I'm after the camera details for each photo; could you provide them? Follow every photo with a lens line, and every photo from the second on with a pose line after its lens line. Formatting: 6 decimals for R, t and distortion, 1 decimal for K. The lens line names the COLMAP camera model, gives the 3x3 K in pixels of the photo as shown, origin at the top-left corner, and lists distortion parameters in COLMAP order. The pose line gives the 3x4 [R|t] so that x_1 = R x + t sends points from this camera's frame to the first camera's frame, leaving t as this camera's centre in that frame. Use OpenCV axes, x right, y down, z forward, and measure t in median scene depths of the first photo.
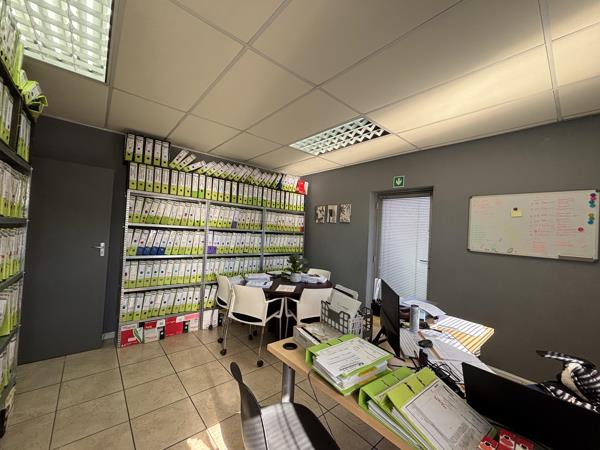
lens RADIAL K [[240.3, 0, 294.5], [0, 240.3, 224.4], [0, 0, 1]] dist [0.002044, -0.000258]
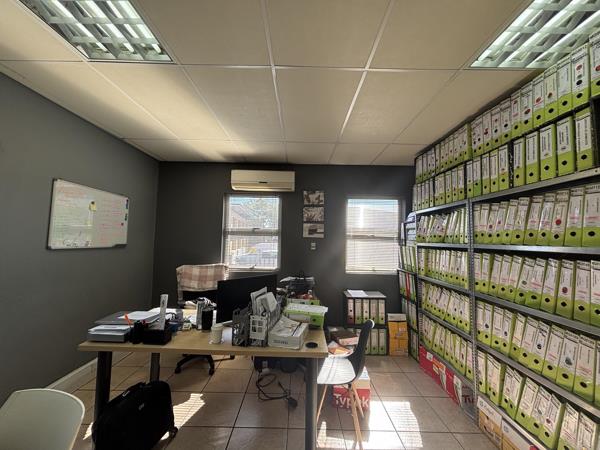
lens RADIAL K [[240.3, 0, 299.6], [0, 240.3, 223.7], [0, 0, 1]] dist [0.002044, -0.000258]
pose [[-0.756820, -0.023316, 0.653207, -0.297697], [-0.073269, 0.996091, -0.049336, 0.007533], [-0.649504, -0.085199, -0.755570, 0.848177]]
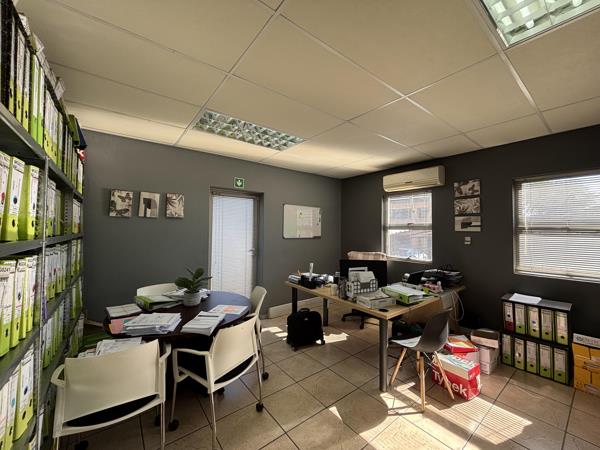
lens RADIAL K [[240.3, 0, 300.2], [0, 240.3, 222.9], [0, 0, 1]] dist [0.002044, -0.000258]
pose [[0.044328, -0.023008, 0.998752, -0.675980], [-0.029314, 0.999274, 0.024321, -0.025937], [-0.998587, -0.030356, 0.043621, 0.654559]]
